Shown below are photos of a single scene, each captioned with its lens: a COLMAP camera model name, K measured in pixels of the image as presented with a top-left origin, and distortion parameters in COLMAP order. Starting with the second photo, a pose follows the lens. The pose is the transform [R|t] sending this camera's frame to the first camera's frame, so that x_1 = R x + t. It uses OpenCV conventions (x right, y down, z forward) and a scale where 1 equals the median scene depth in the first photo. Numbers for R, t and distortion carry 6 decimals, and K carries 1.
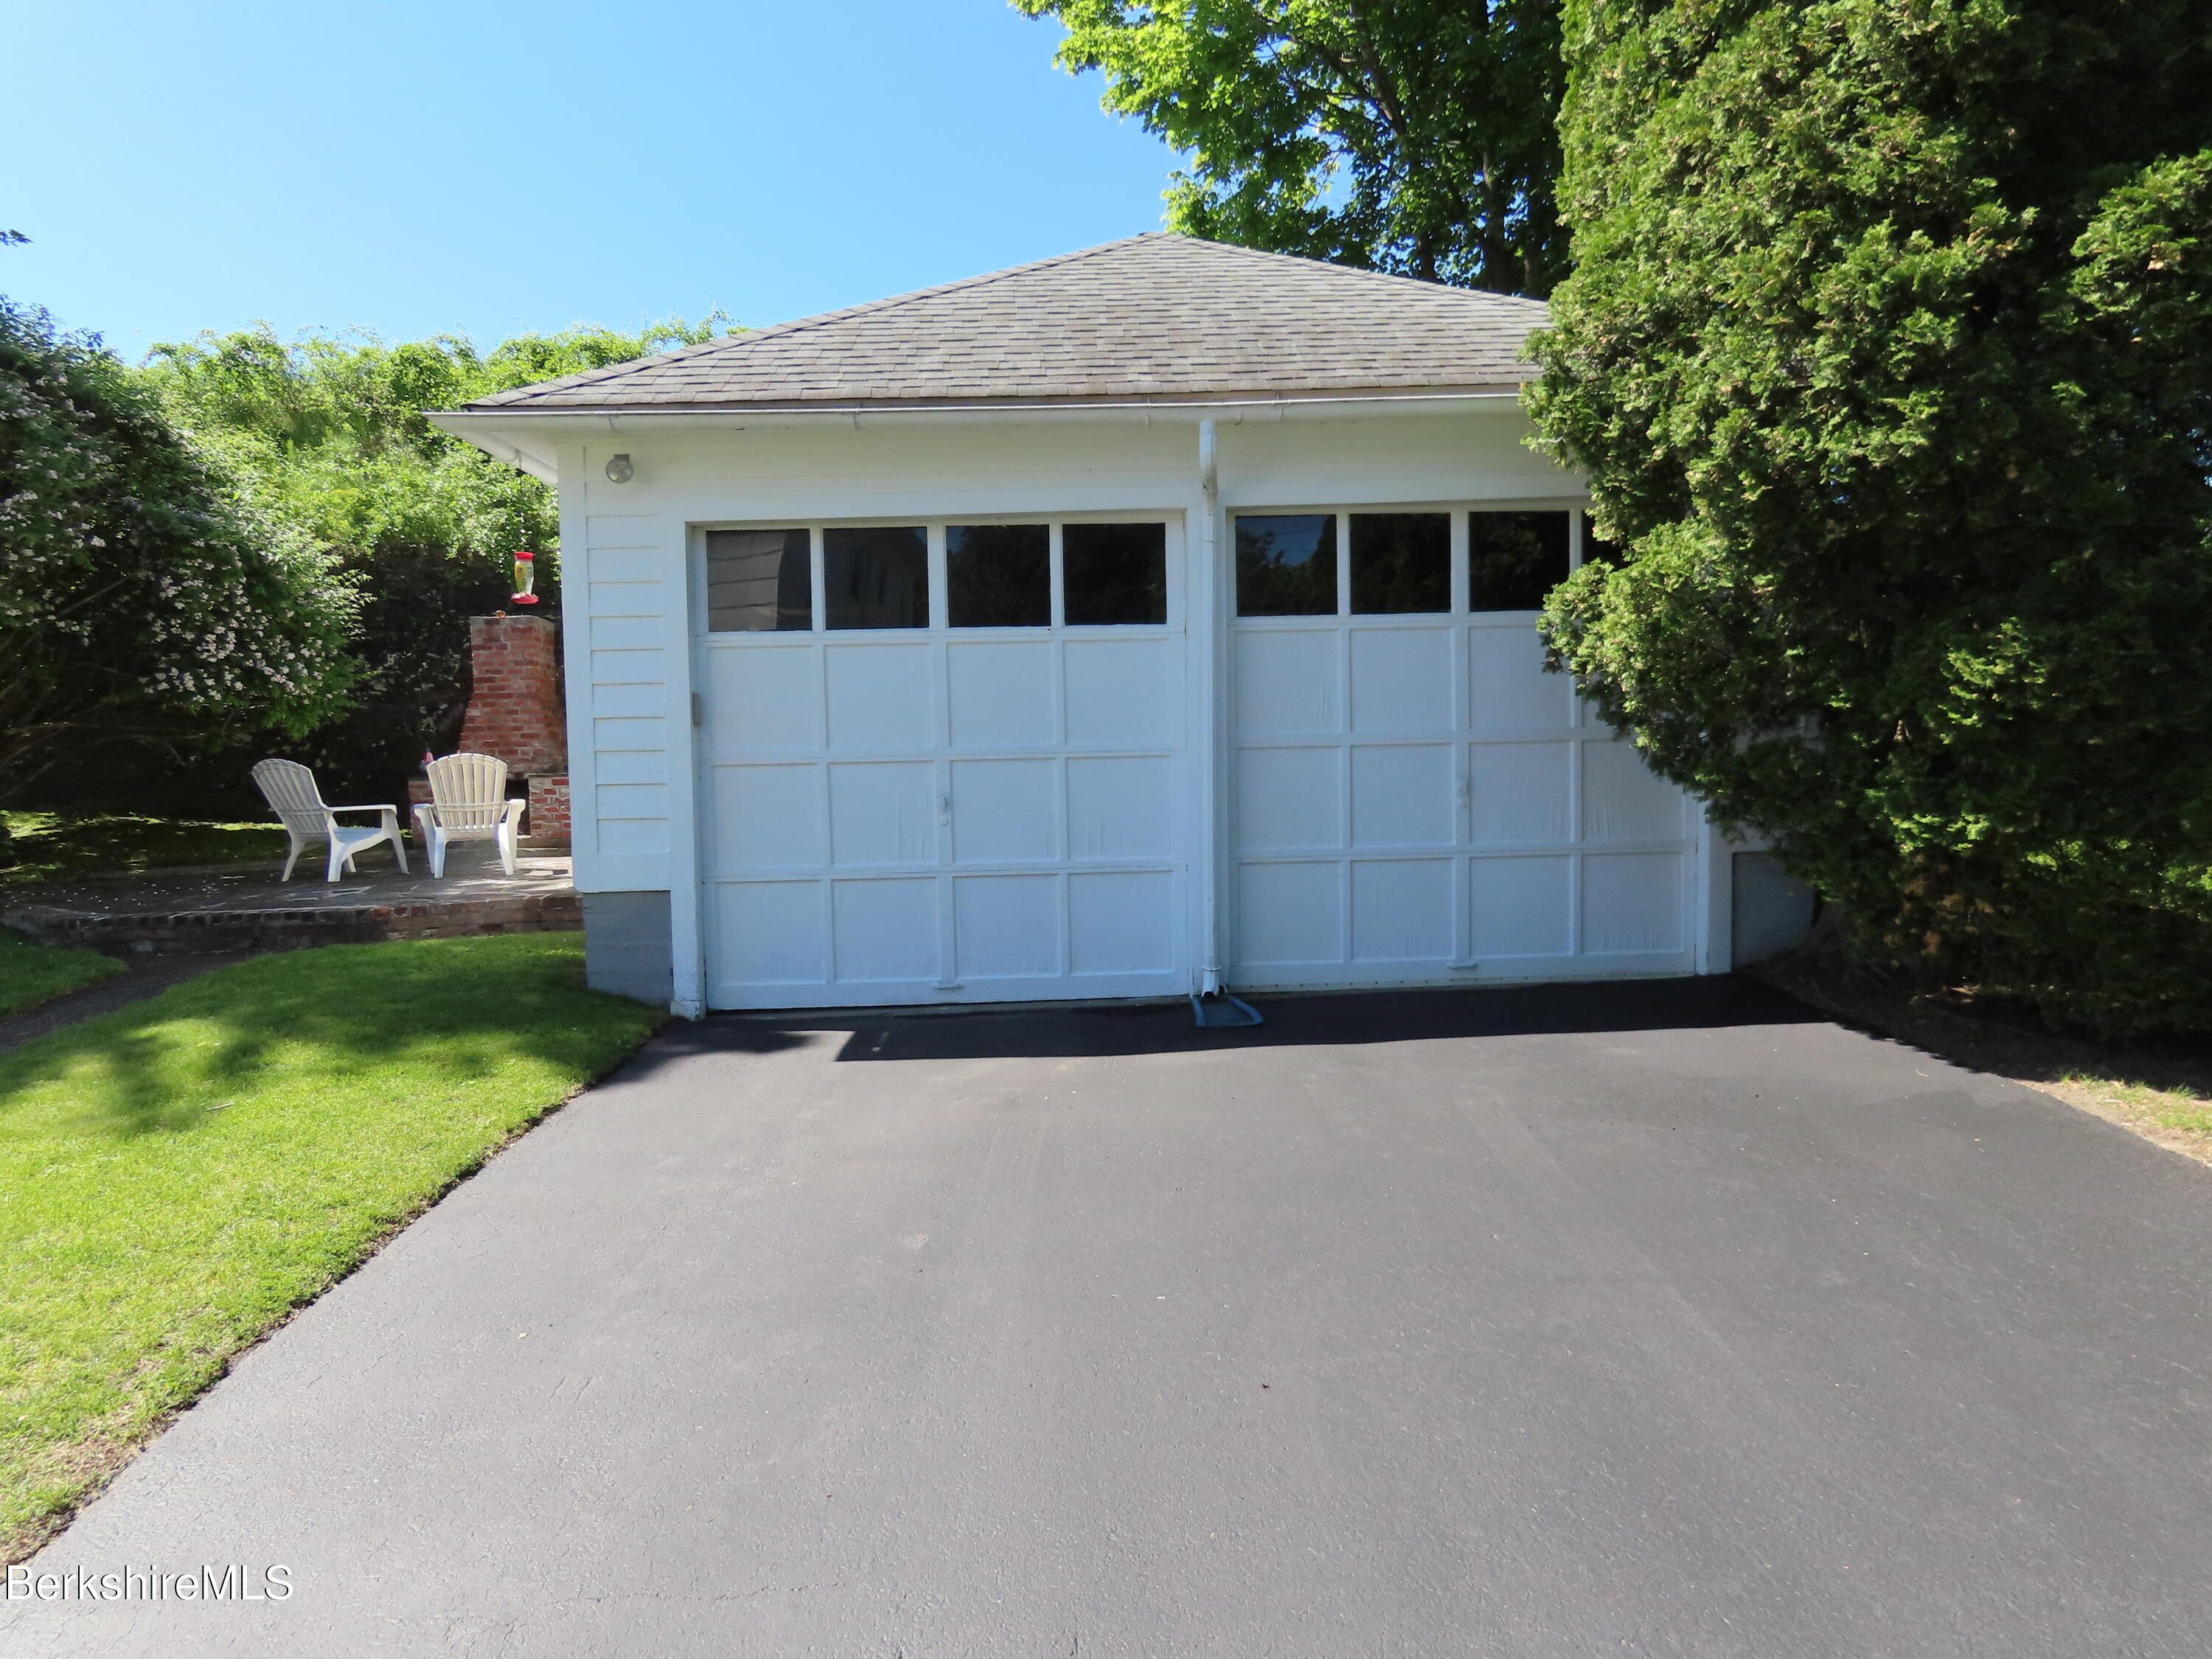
lens RADIAL K [[1398.0, 0, 1111.8], [0, 1398.0, 828.2], [0, 0, 1]] dist [-0.004698, -0.000201]
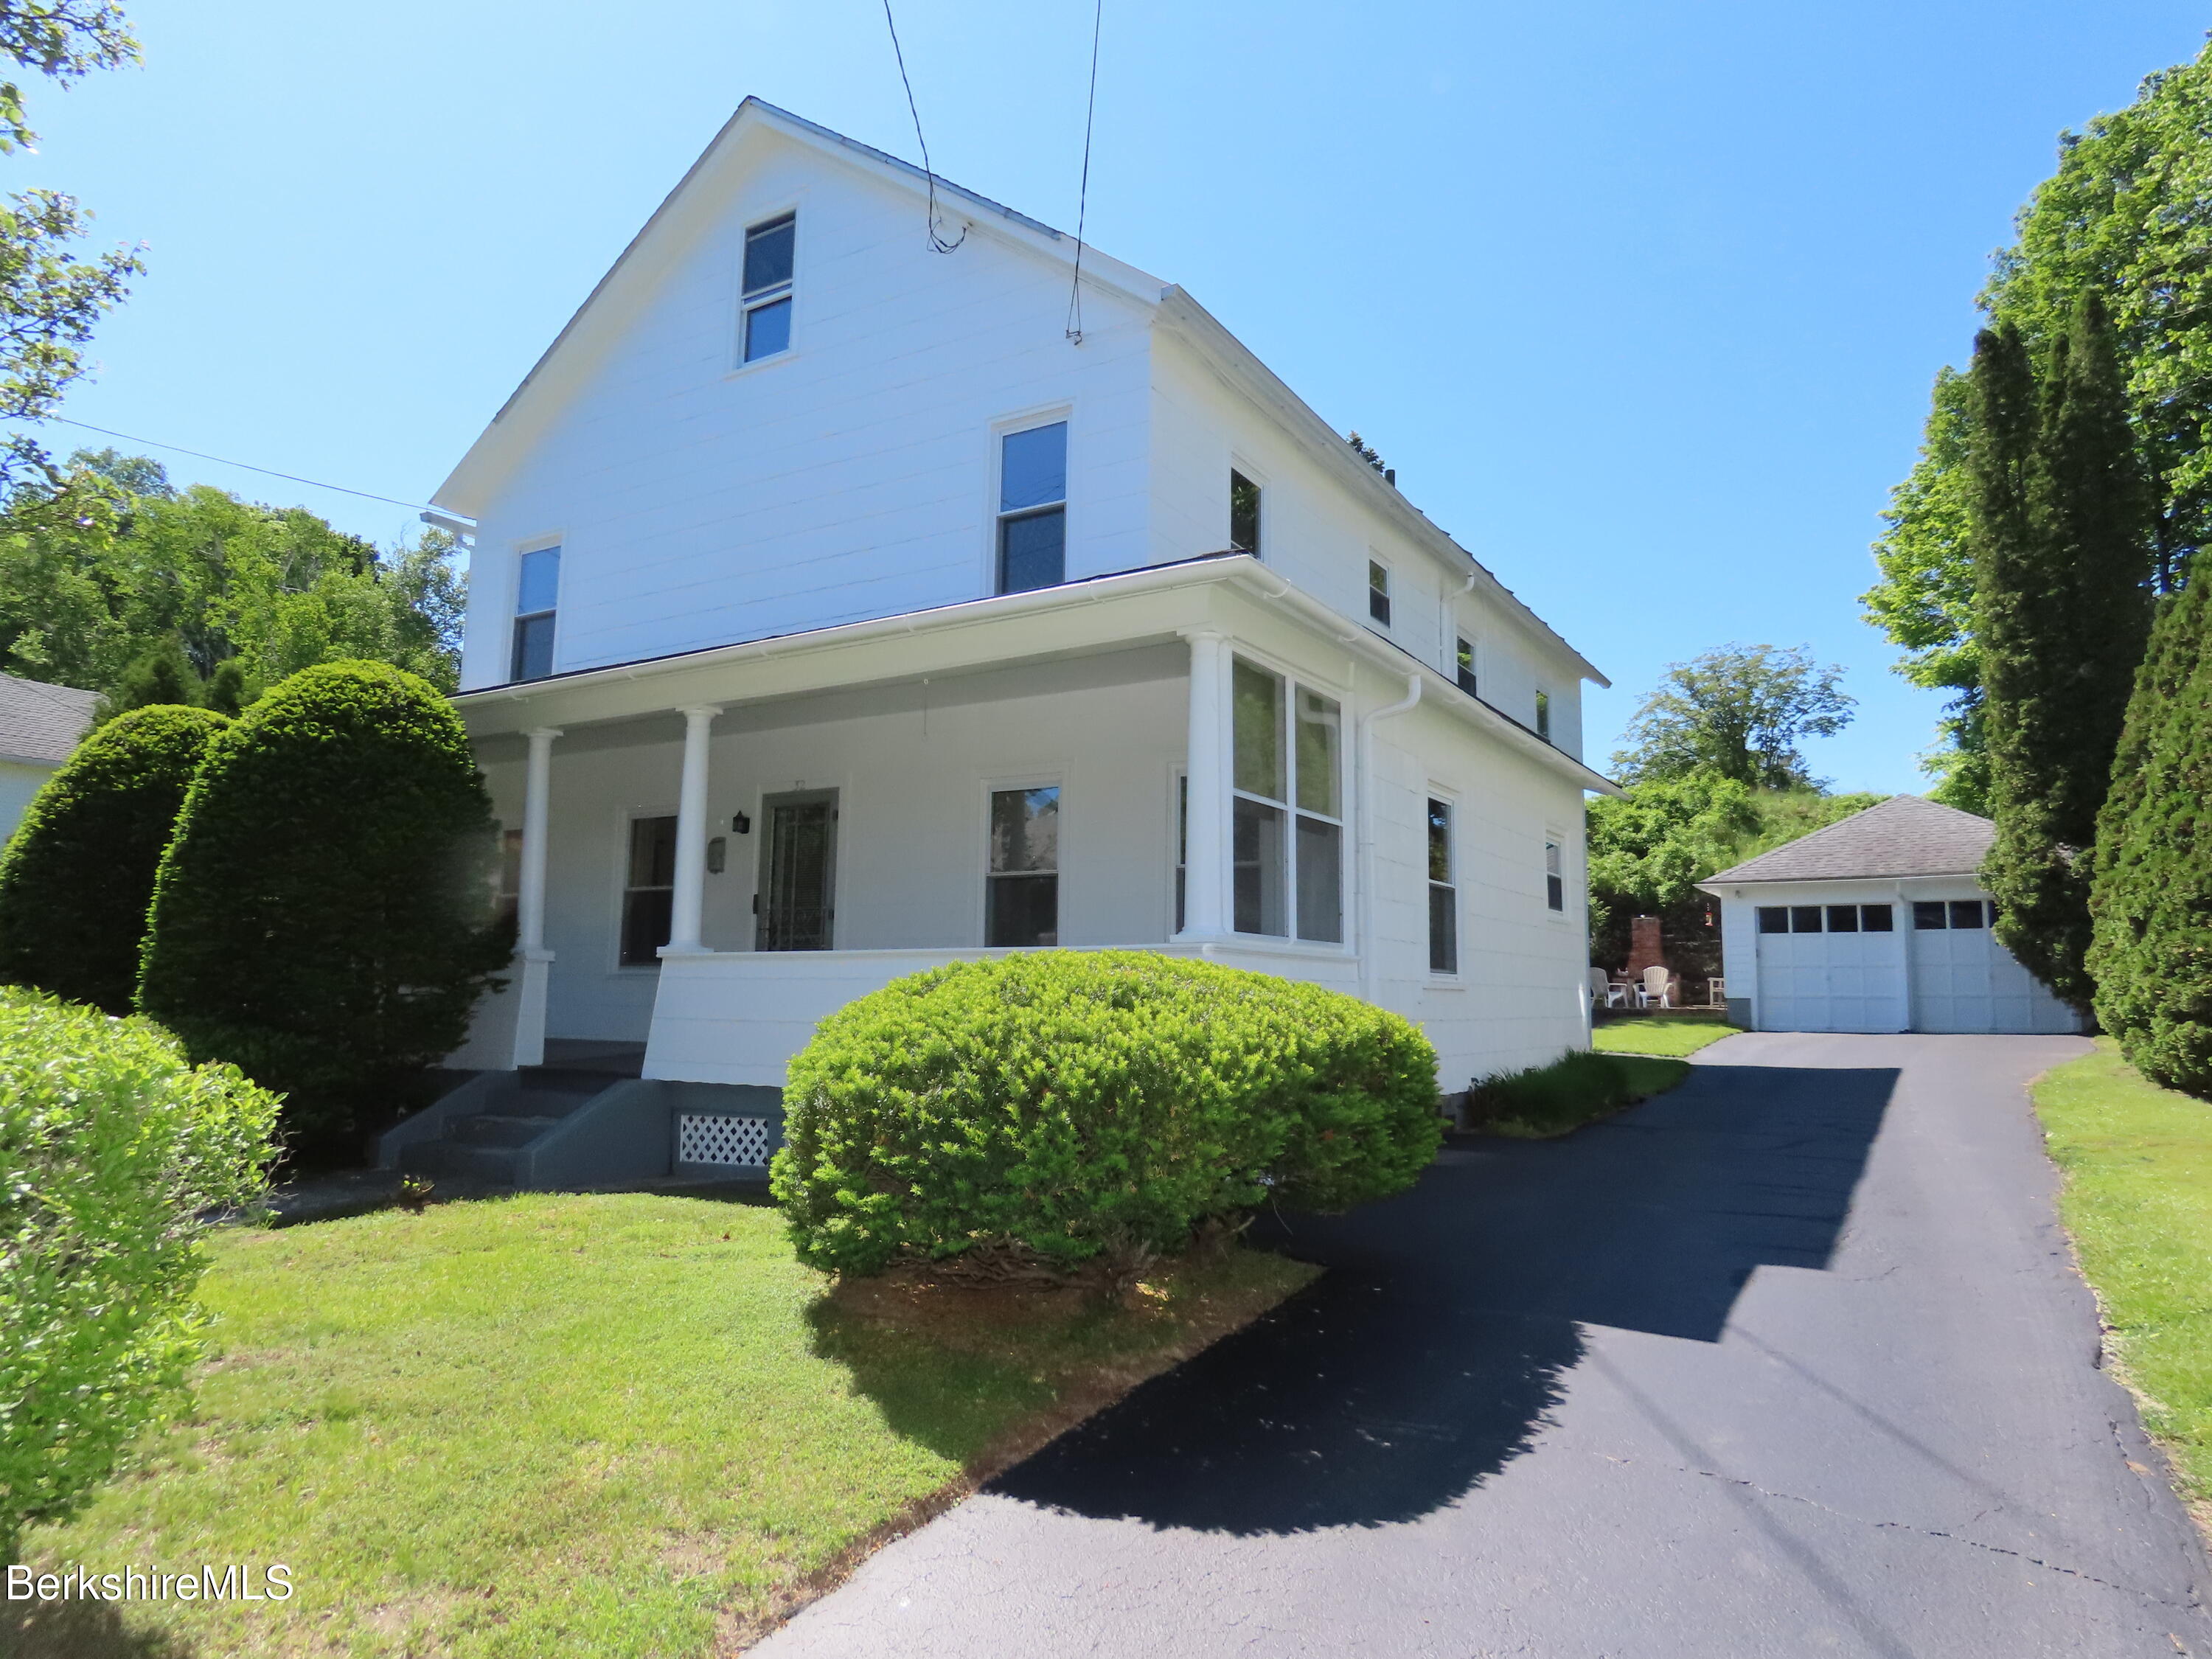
lens RADIAL K [[1398.0, 0, 1110.6], [0, 1398.0, 823.9], [0, 0, 1]] dist [-0.004698, -0.000201]
pose [[0.824362, -0.043559, -0.564385, 0.433626], [-0.058024, 0.985281, -0.160796, 0.292024], [0.563082, 0.165302, 0.809700, -3.244693]]
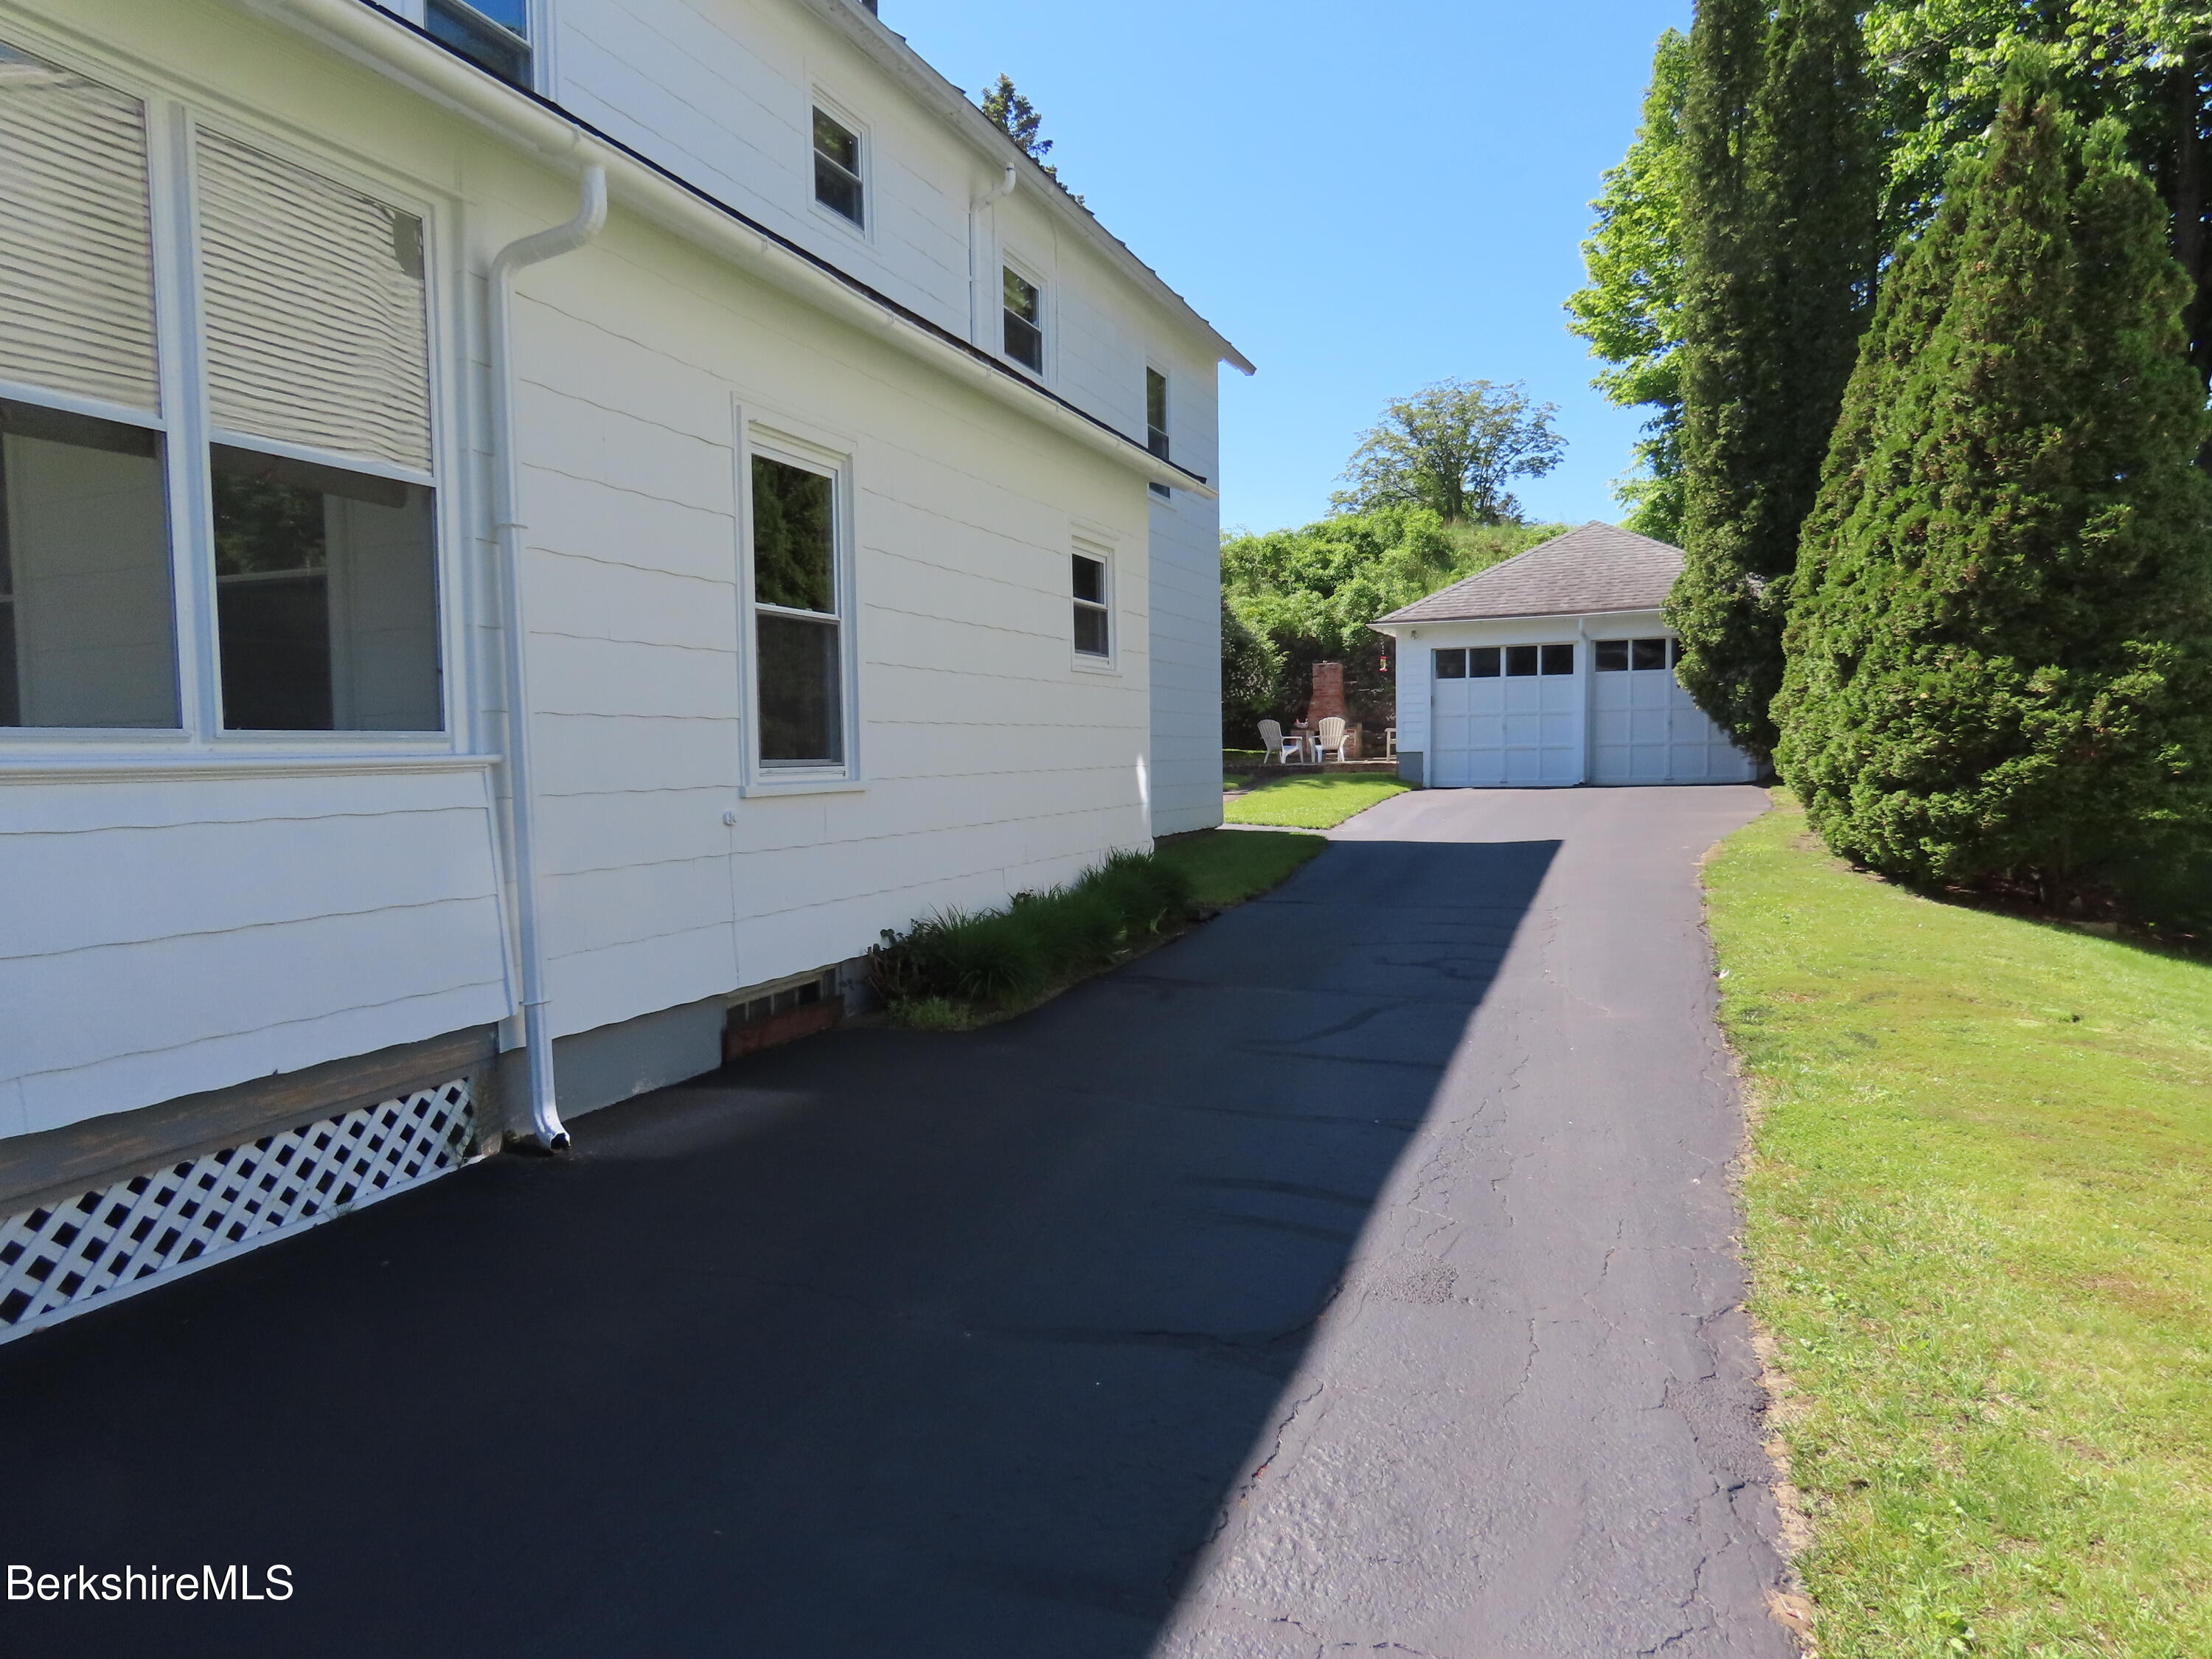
lens RADIAL K [[1398.0, 0, 1105.3], [0, 1398.0, 822.0], [0, 0, 1]] dist [-0.004698, -0.000201]
pose [[0.910394, 0.025178, -0.412976, 0.411001], [-0.024410, 0.999677, 0.007137, 0.211906], [0.413022, 0.003583, 0.910714, -2.517719]]
